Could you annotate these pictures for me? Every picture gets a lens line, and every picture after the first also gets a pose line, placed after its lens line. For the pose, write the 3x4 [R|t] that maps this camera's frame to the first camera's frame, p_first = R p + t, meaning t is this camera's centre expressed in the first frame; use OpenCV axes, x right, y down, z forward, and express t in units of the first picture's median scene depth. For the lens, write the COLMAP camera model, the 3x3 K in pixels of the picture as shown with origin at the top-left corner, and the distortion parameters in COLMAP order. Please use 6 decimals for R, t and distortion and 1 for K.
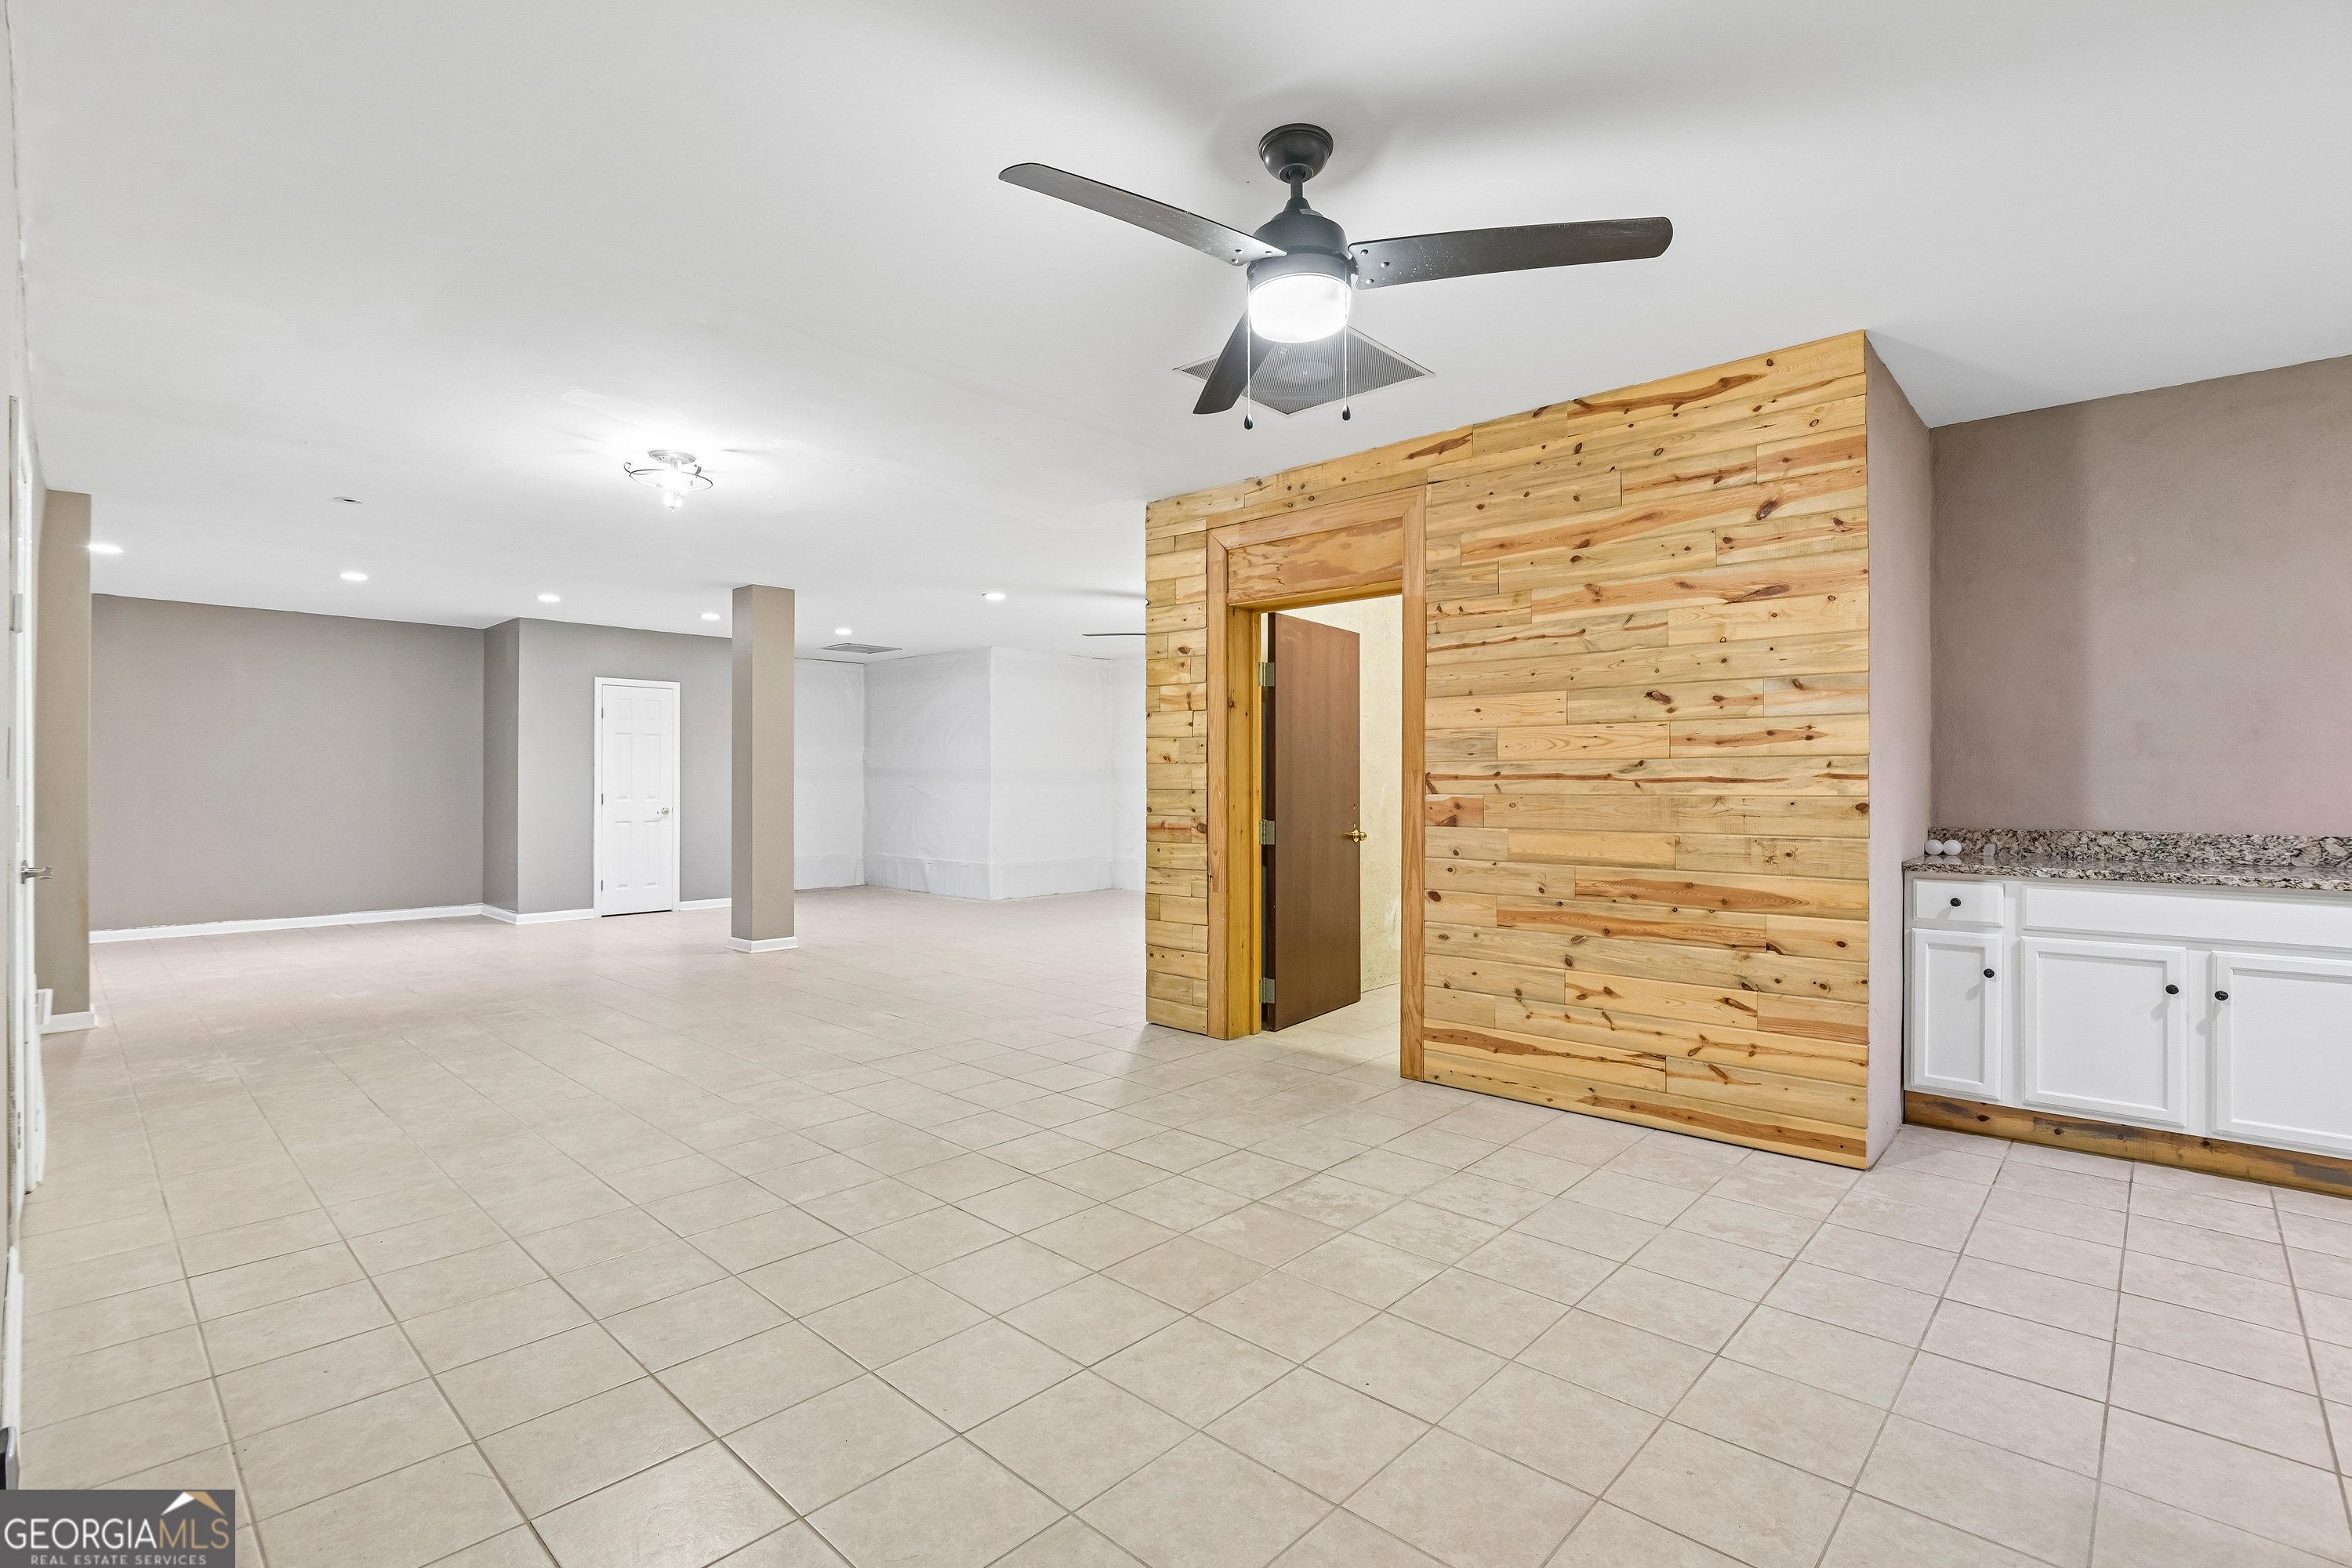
lens RADIAL K [[1078.5, 0, 1173.7], [0, 1078.5, 780.9], [0, 0, 1]] dist [-0.009603, -0.003800]
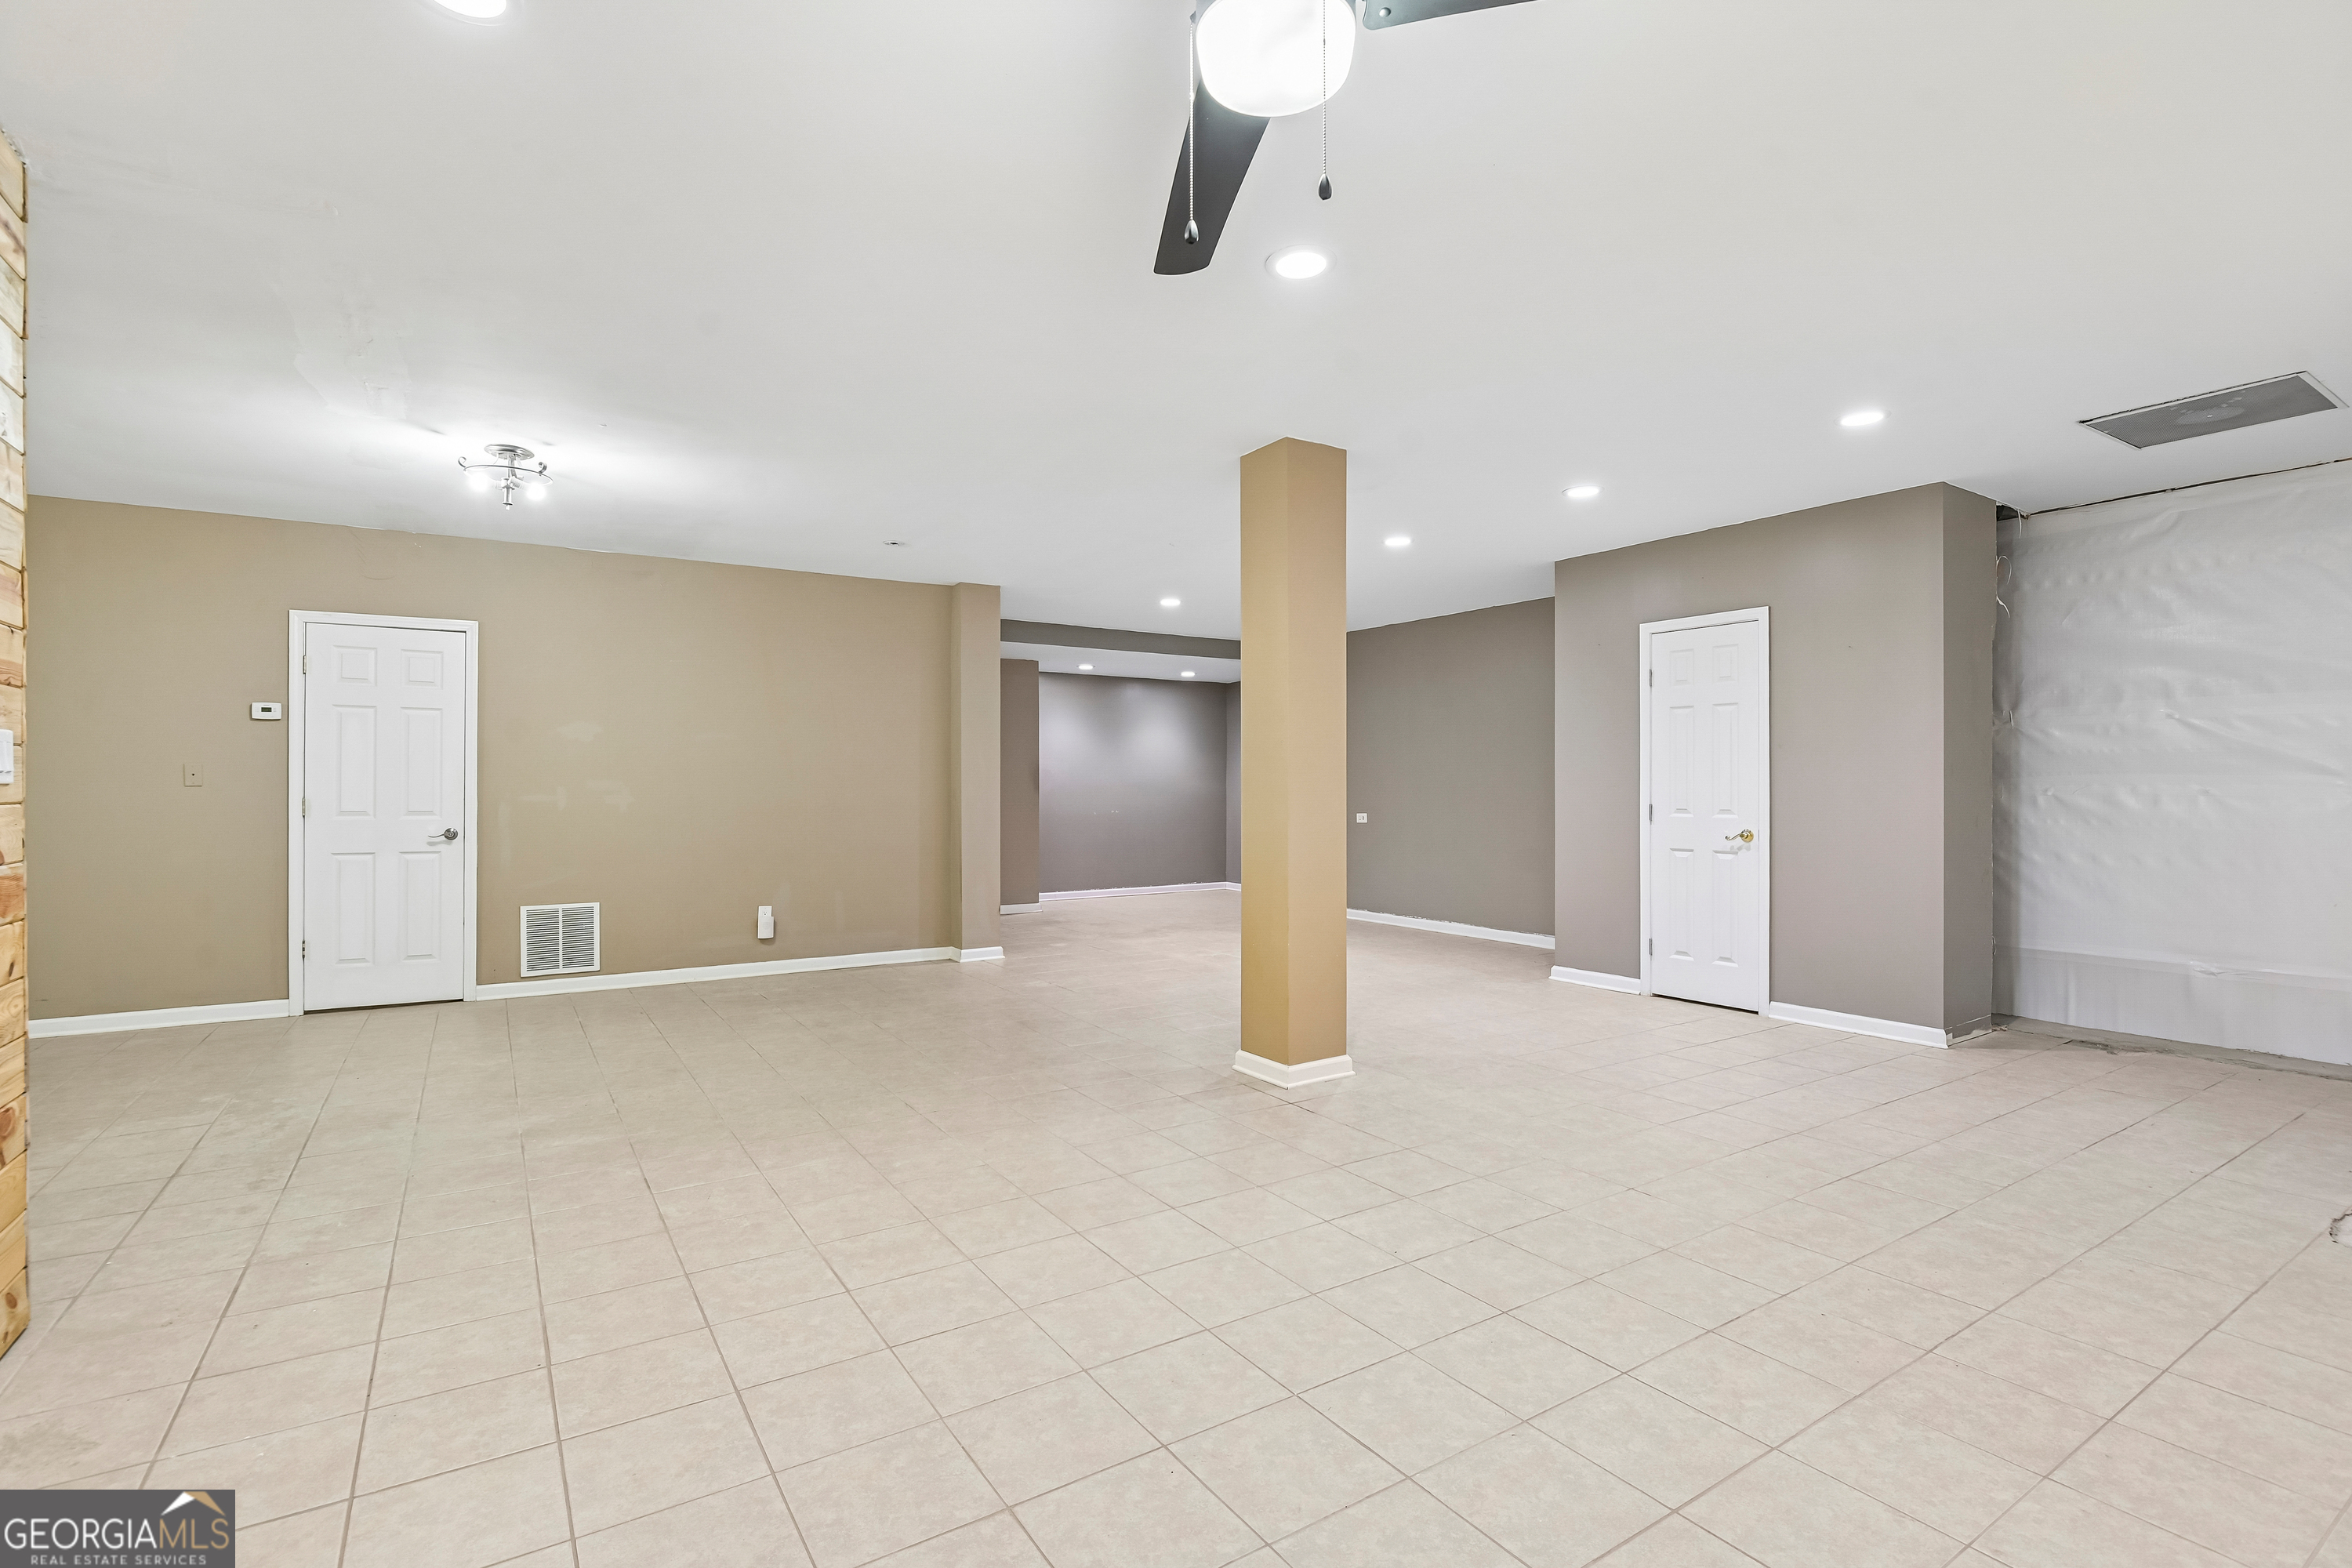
lens RADIAL K [[1078.5, 0, 1165.2], [0, 1078.5, 783.7], [0, 0, 1]] dist [-0.009603, -0.003800]
pose [[-0.240650, -0.004835, -0.970600, 0.135974], [0.003334, 0.999978, -0.005808, 0.002222], [0.970606, -0.004634, -0.240628, 0.743292]]
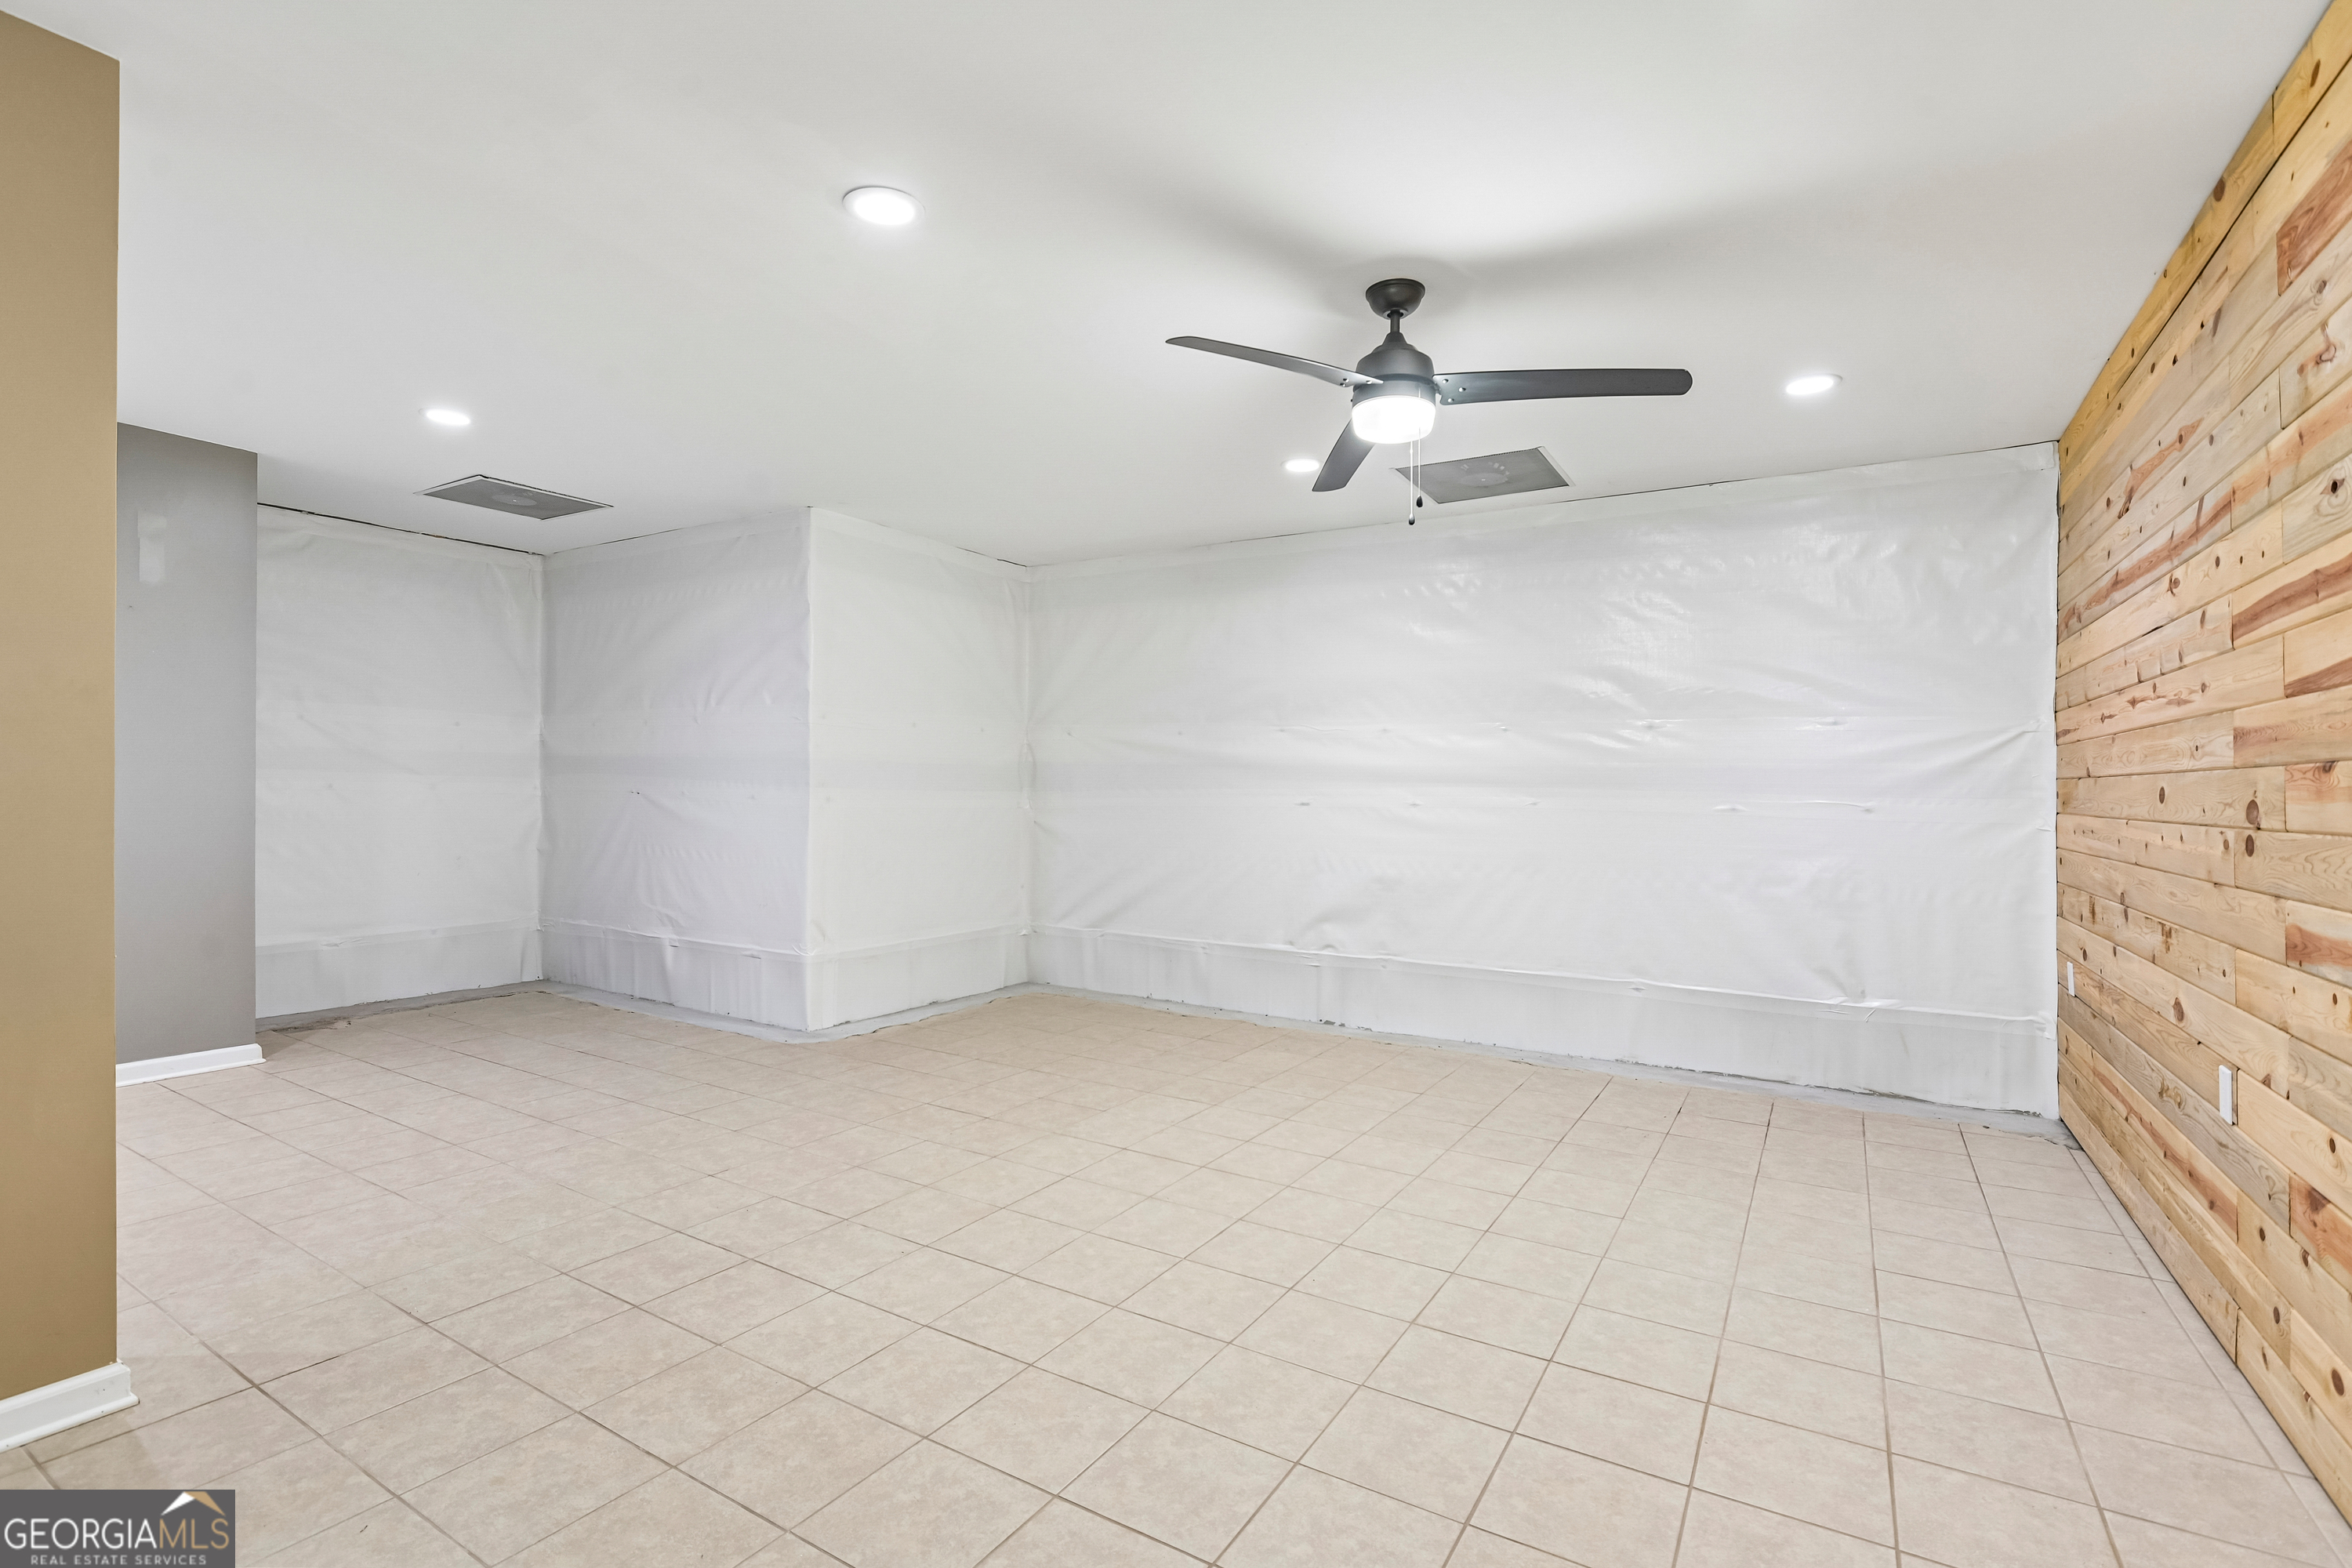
lens RADIAL K [[1078.5, 0, 1175.4], [0, 1078.5, 798.0], [0, 0, 1]] dist [-0.009603, -0.003800]
pose [[0.979107, 0.009069, 0.203142, -0.104021], [-0.011836, 0.999853, 0.012410, -0.001562], [-0.202999, -0.014555, 0.979071, 0.479965]]
